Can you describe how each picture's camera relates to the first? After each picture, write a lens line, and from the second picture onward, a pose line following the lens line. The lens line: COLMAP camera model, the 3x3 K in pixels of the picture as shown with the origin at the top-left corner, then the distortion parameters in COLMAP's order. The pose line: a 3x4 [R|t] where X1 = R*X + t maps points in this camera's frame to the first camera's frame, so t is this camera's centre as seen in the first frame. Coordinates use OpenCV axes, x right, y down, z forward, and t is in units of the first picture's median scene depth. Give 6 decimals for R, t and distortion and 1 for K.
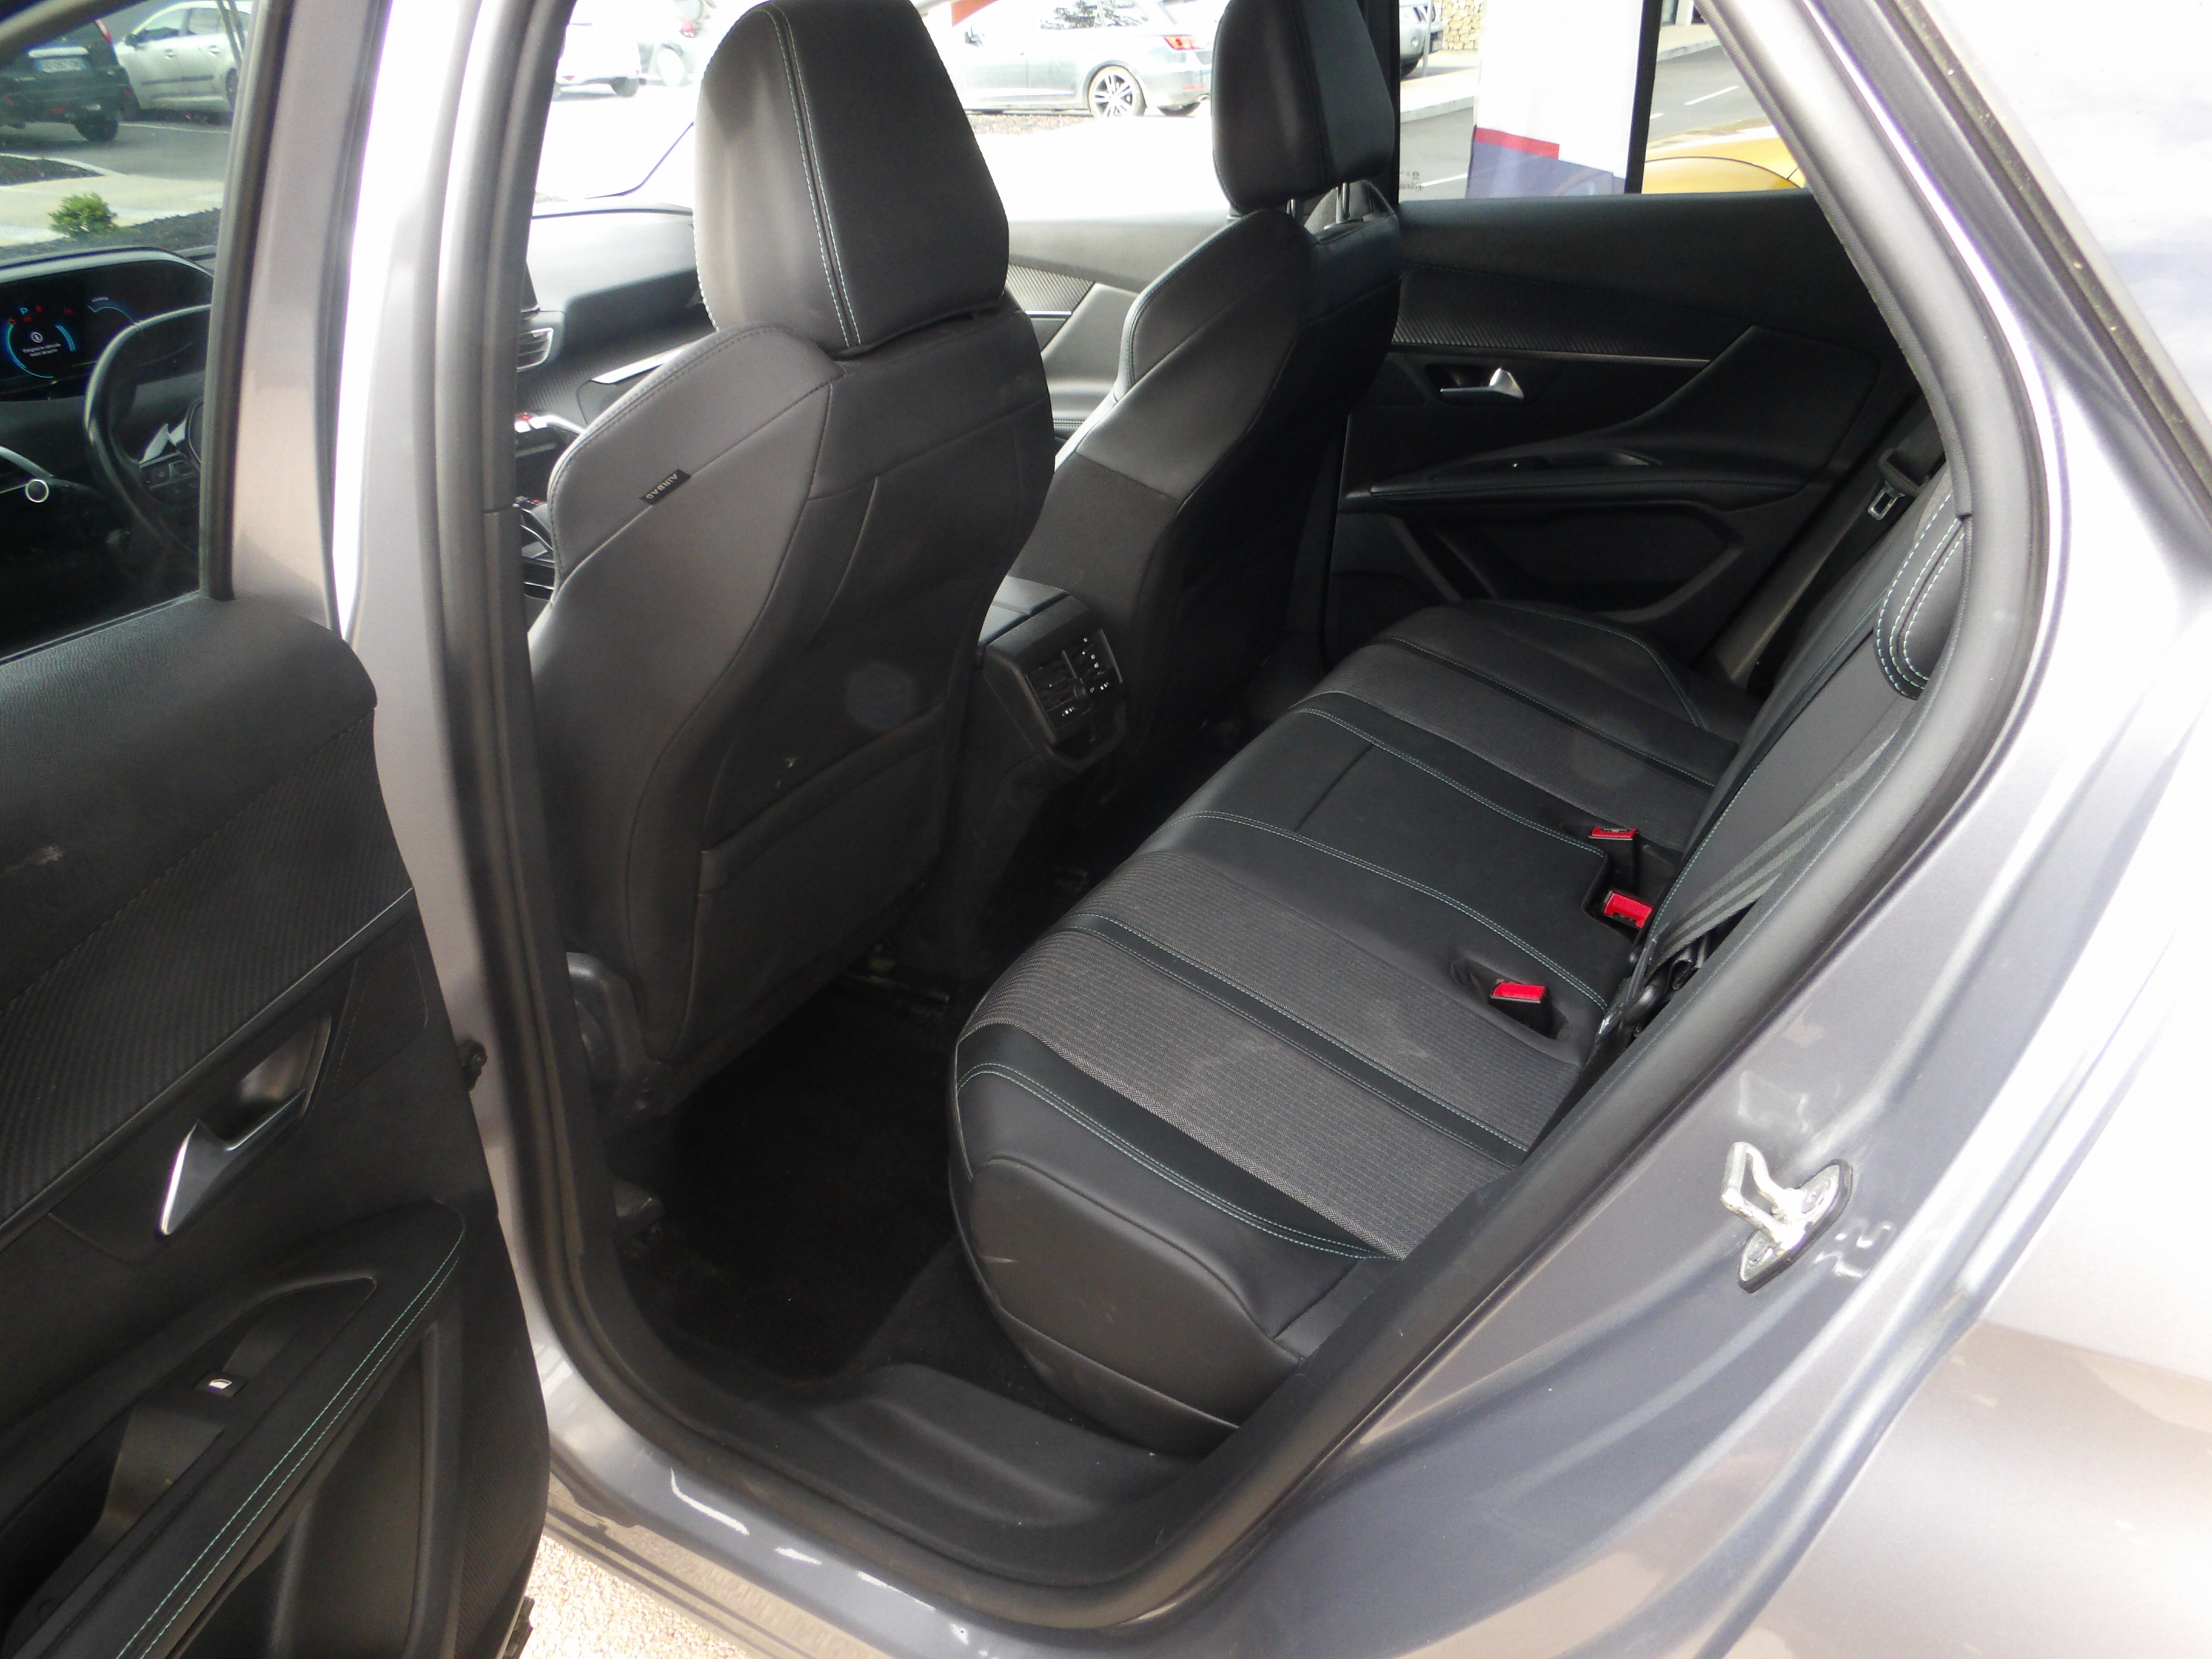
lens RADIAL K [[1562.2, 0, 1106.0], [0, 1562.2, 829.5], [0, 0, 1]] dist [-0.002349, -0.000657]
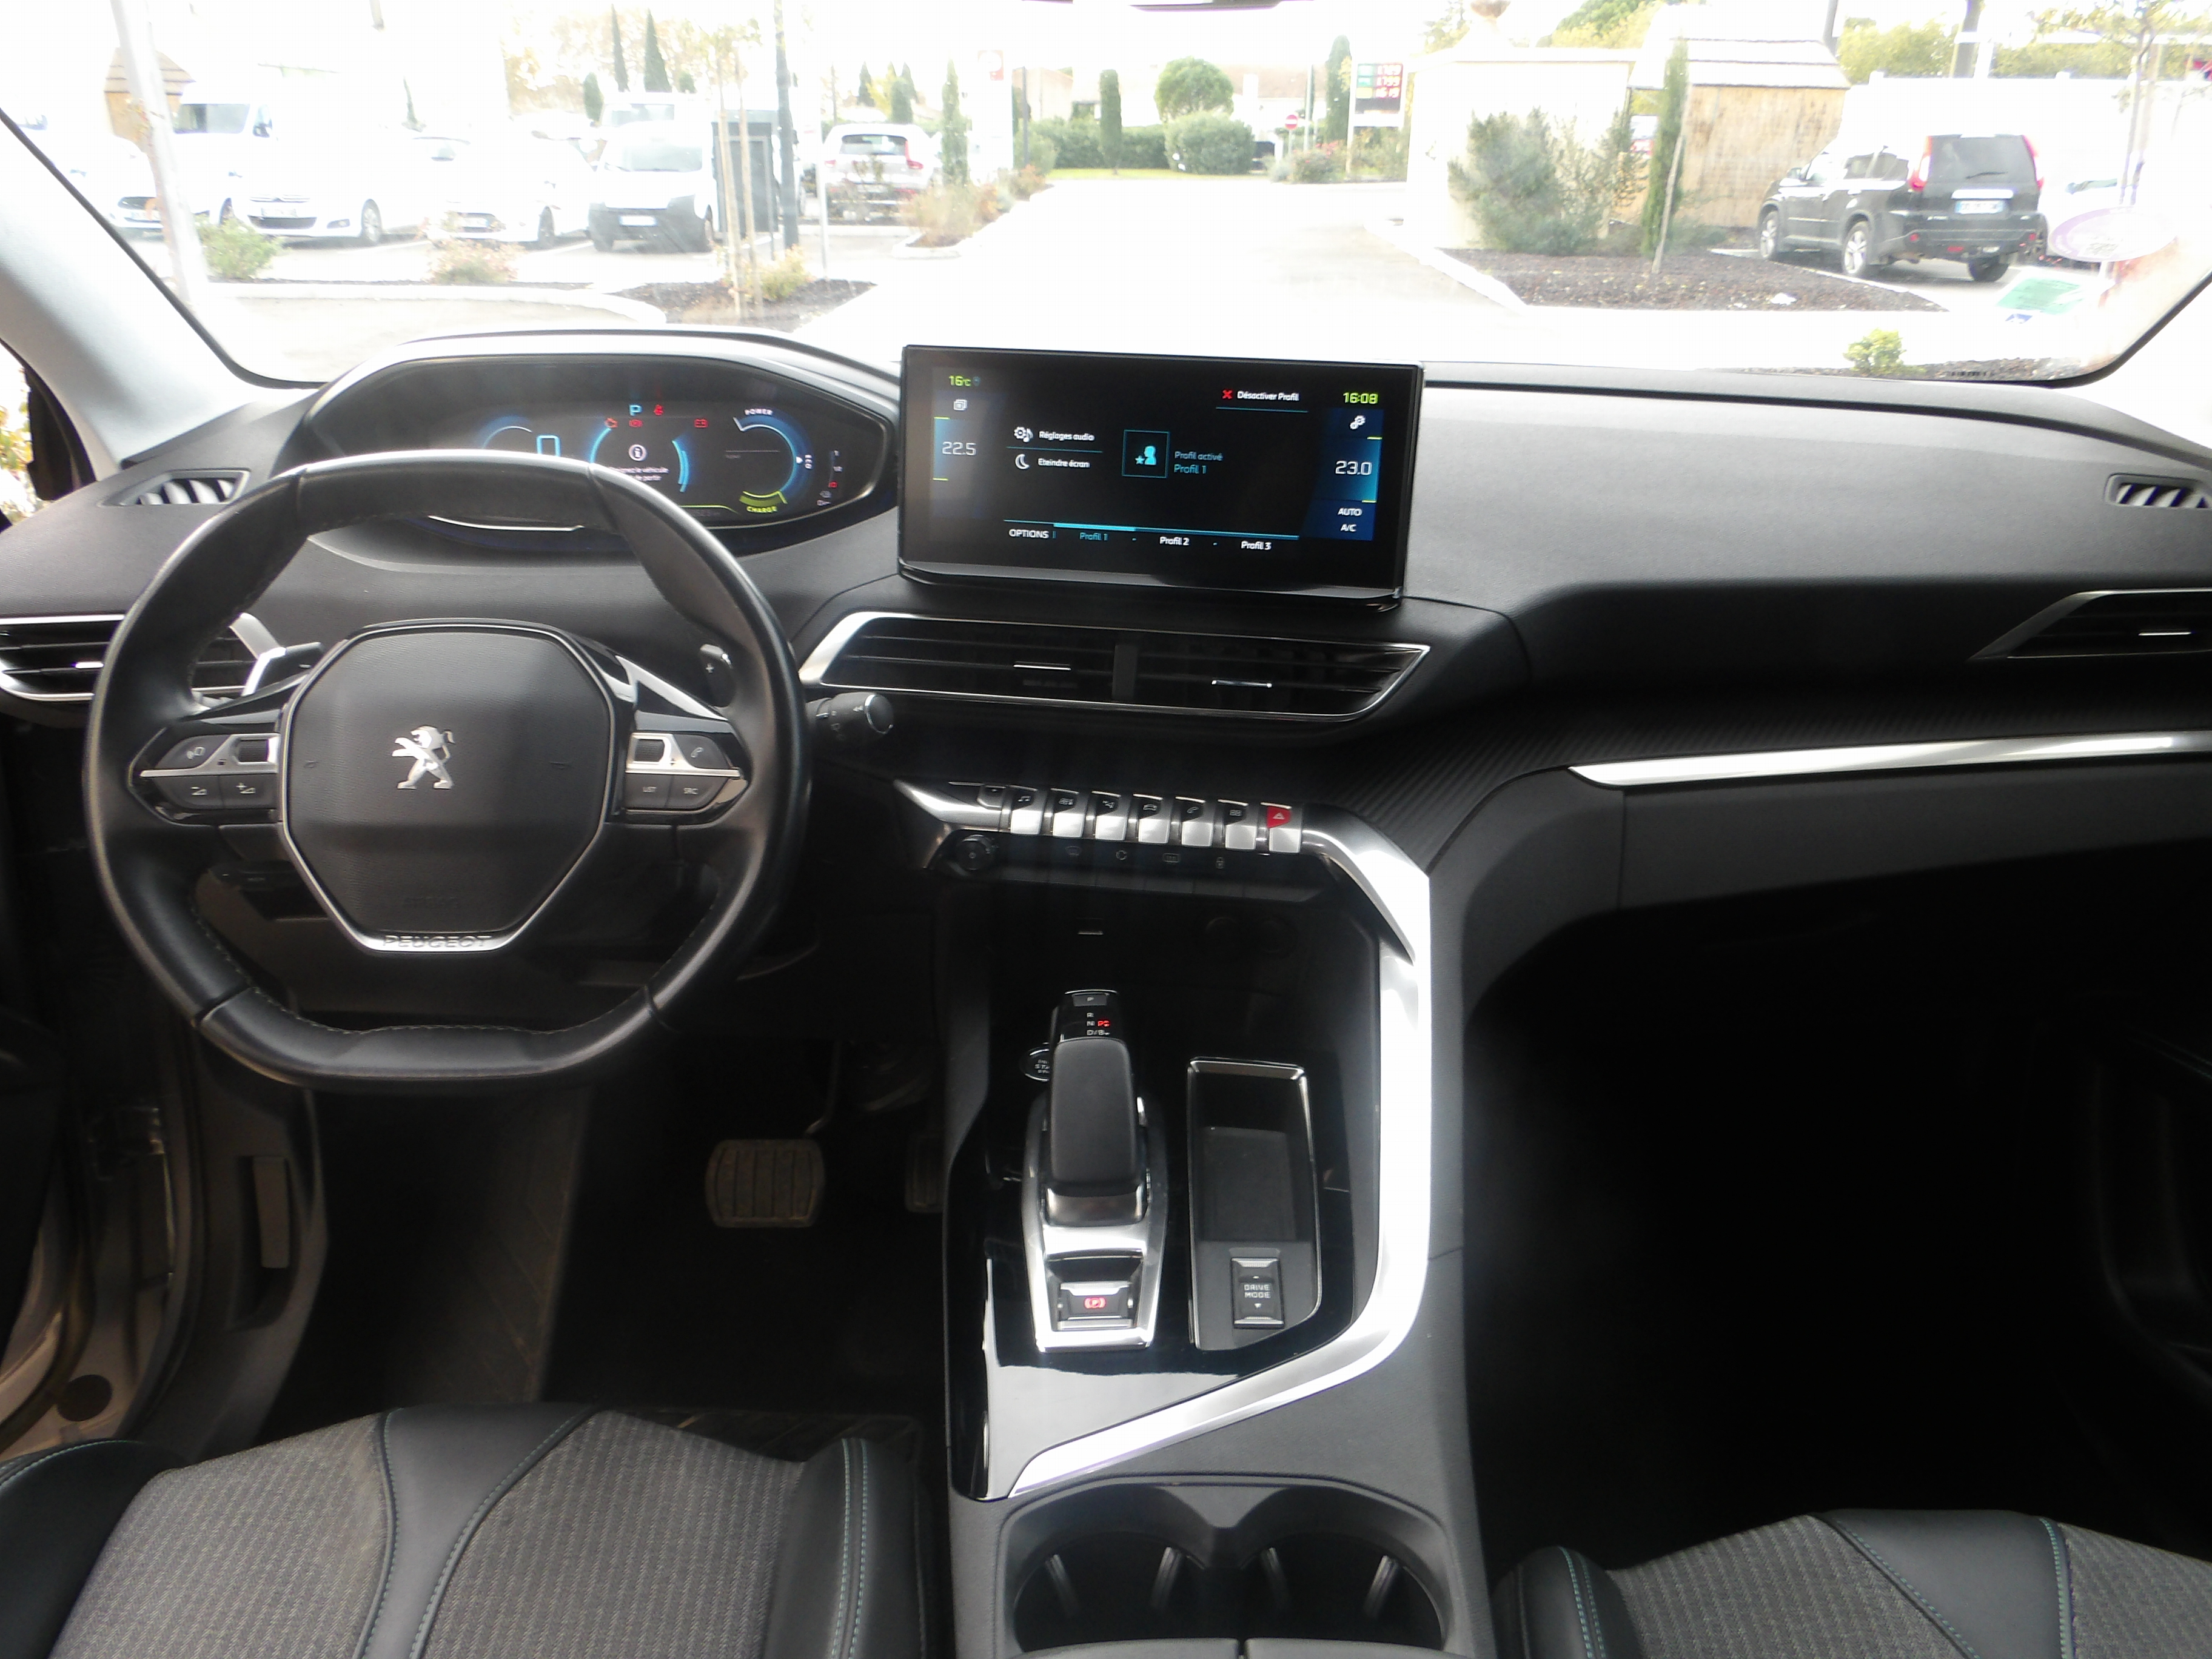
lens RADIAL K [[1564.0, 0, 1106.0], [0, 1564.0, 829.5], [0, 0, 1]] dist [-0.009283, 0.011711]
pose [[0.491311, 0.363921, -0.791312, -0.064035], [-0.428625, 0.891922, 0.144066, -0.471905], [0.758218, 0.268395, 0.594197, 1.090547]]
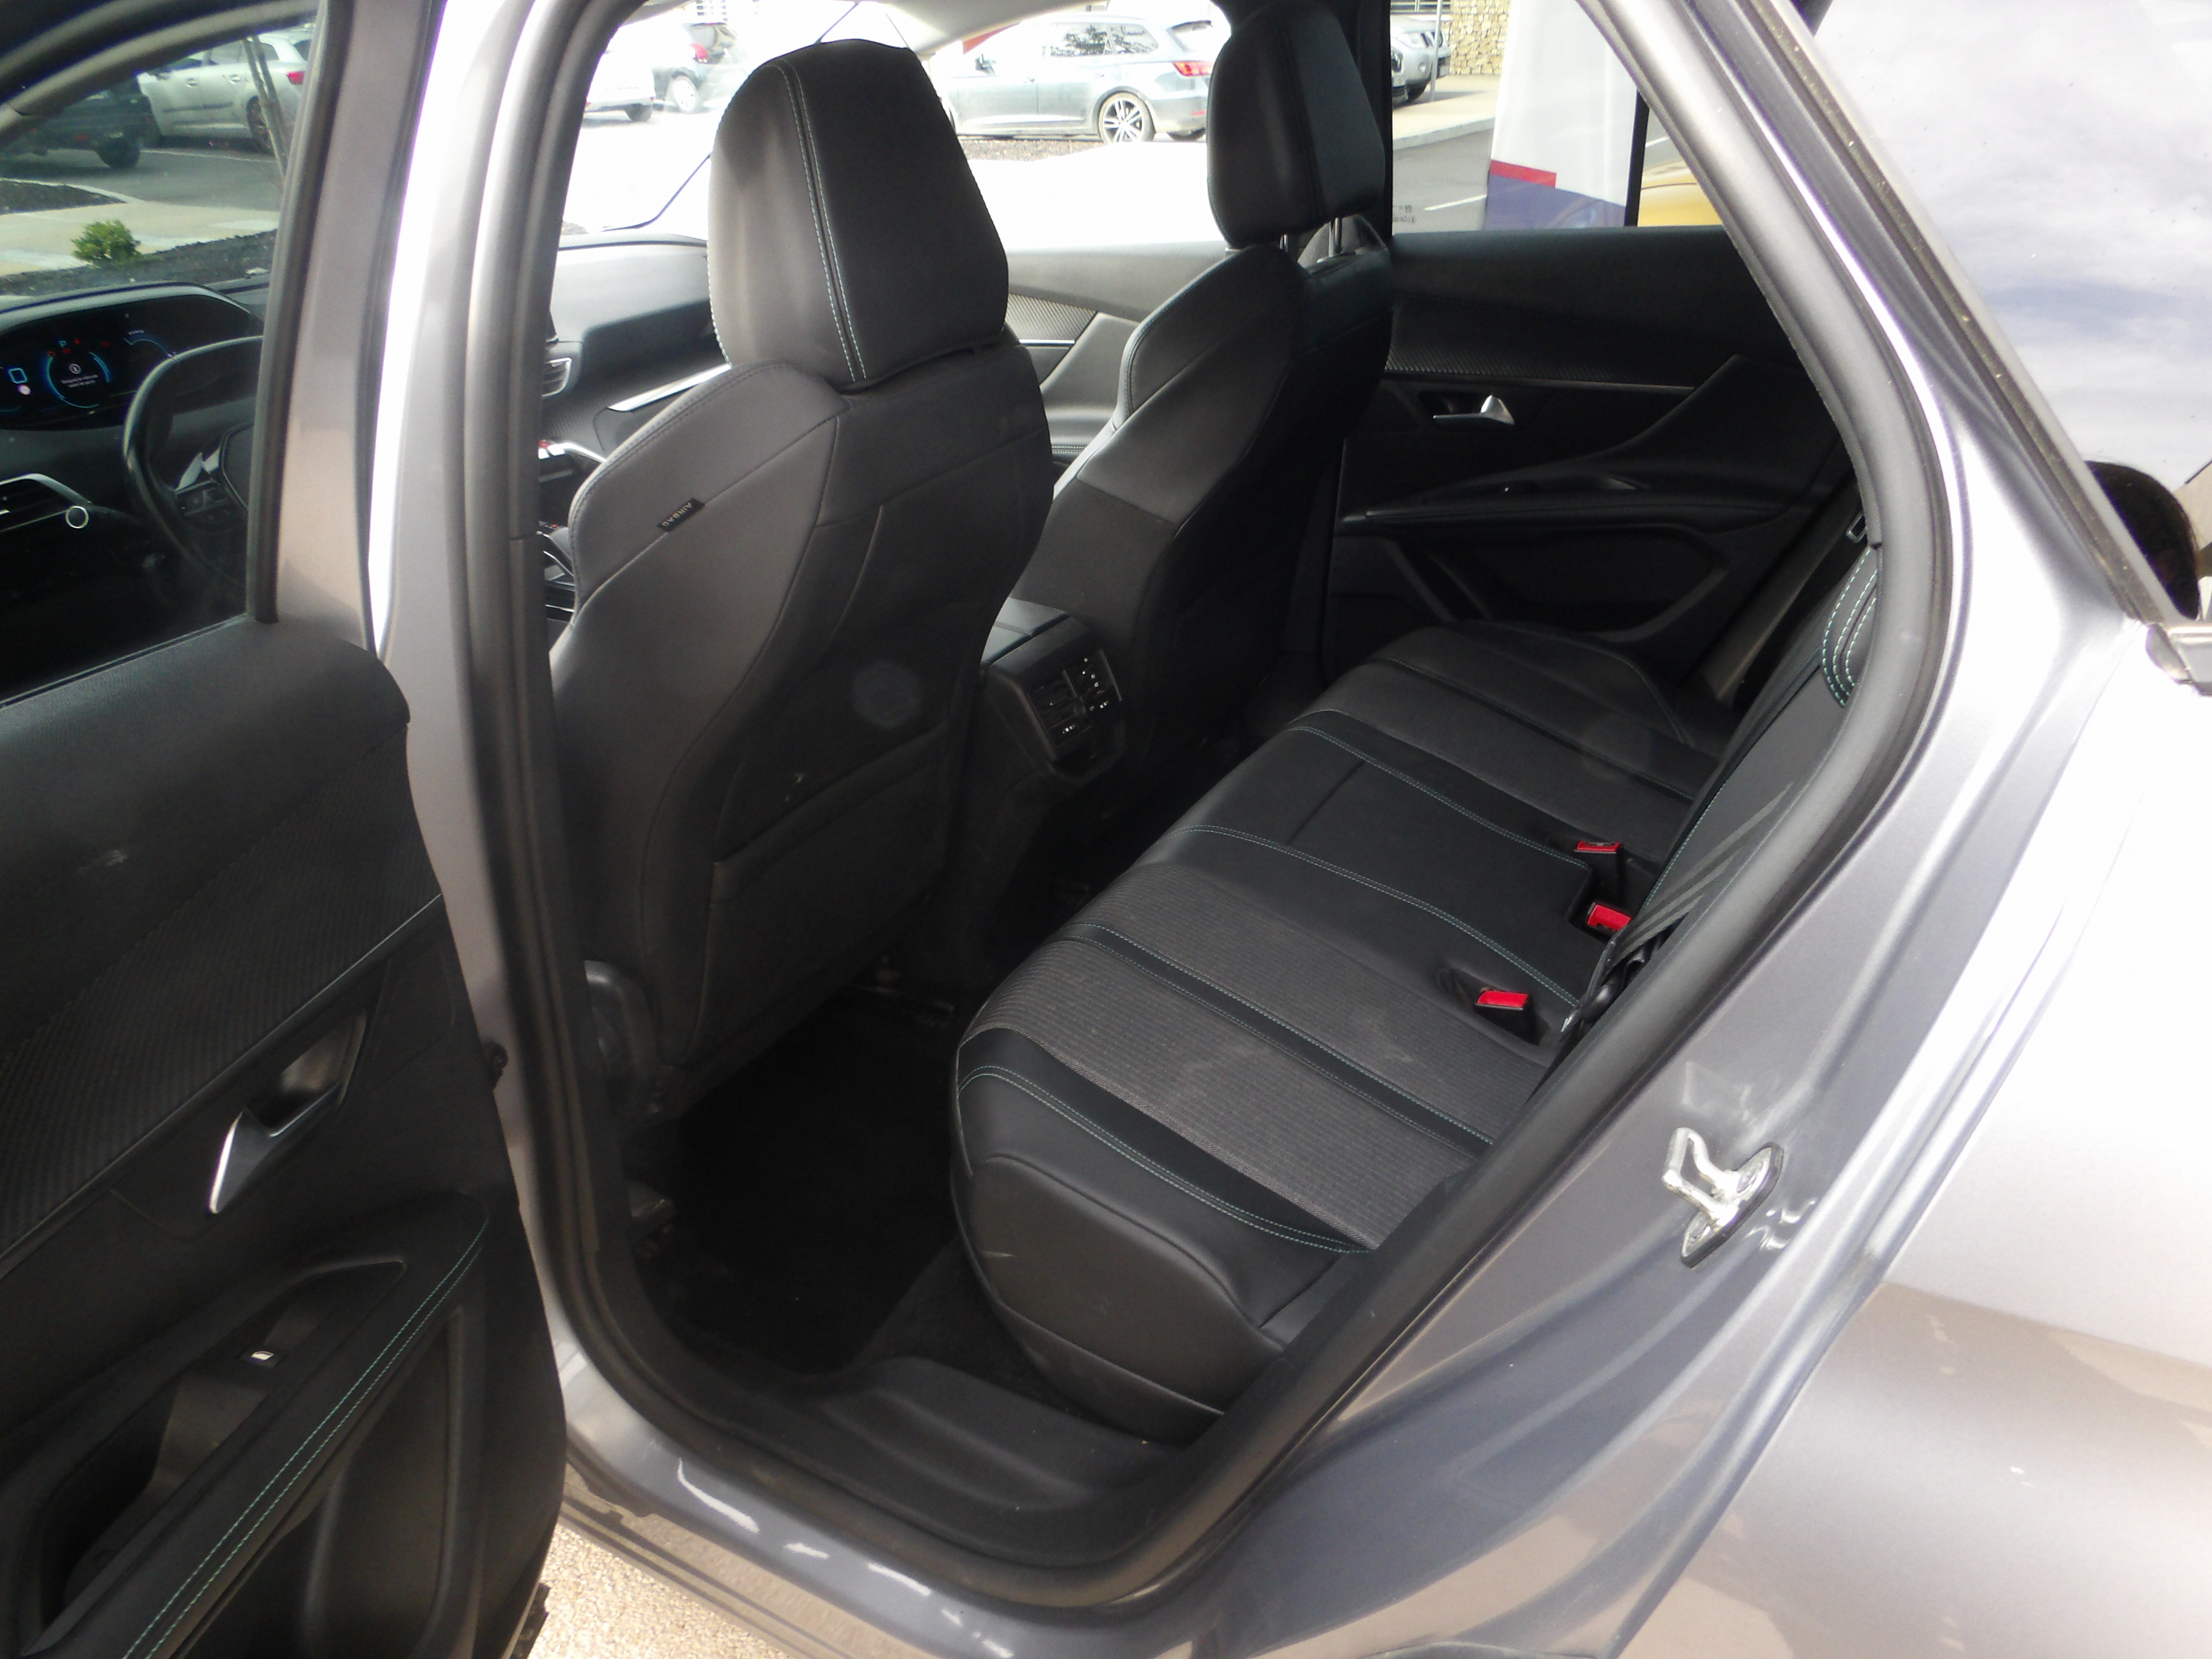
lens RADIAL K [[1564.0, 0, 1106.0], [0, 1564.0, 829.5], [0, 0, 1]] dist [-0.009283, 0.011711]
pose [[0.999975, 0.000127, -0.007000, 0.009806], [-0.000216, 0.999919, -0.012714, 0.004987], [0.006998, 0.012716, 0.999895, -0.039608]]
